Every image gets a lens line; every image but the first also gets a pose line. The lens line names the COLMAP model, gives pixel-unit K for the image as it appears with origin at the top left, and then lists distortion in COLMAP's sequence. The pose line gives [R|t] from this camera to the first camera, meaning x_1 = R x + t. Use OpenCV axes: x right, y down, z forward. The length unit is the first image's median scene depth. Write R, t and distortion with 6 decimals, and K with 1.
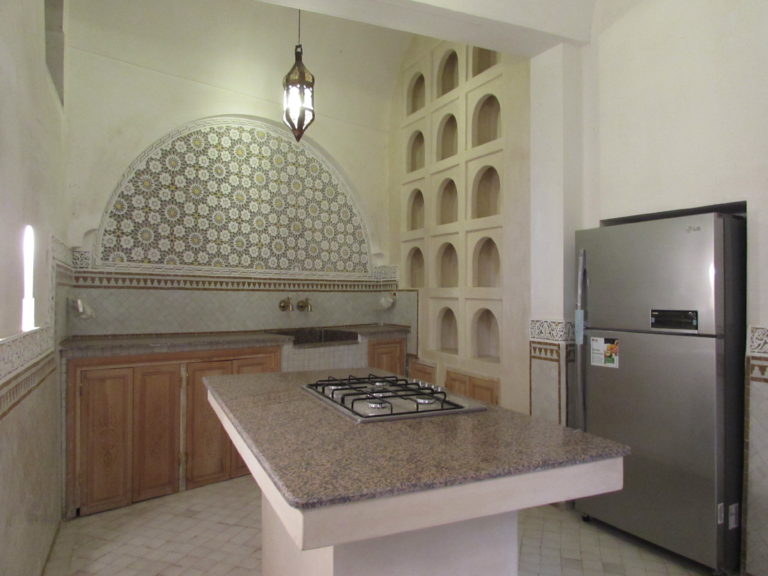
lens RADIAL K [[539.5, 0, 387.9], [0, 539.5, 289.1], [0, 0, 1]] dist [-0.028950, 0.014342]
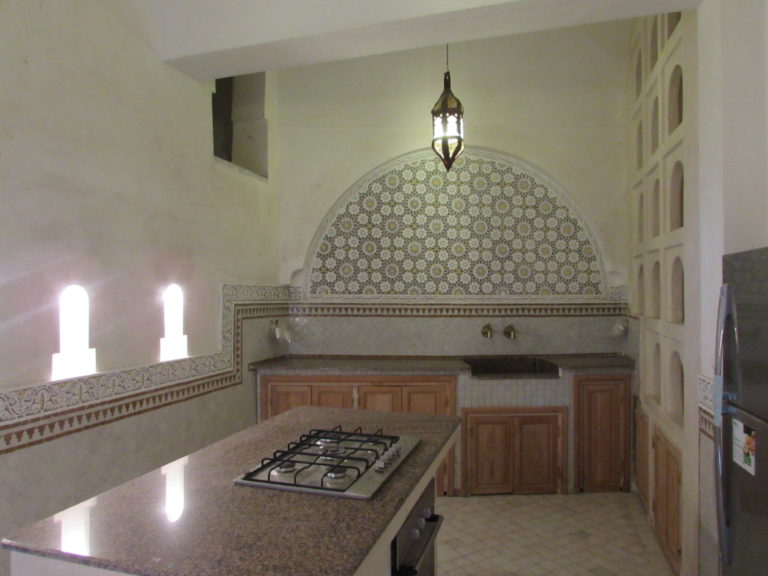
lens RADIAL K [[539.5, 0, 387.3], [0, 539.5, 291.0], [0, 0, 1]] dist [-0.028950, 0.014342]
pose [[0.755717, -0.006960, -0.654862, 0.347295], [0.010208, 0.999947, 0.001153, -0.051136], [0.654819, -0.007556, 0.755748, 0.163639]]
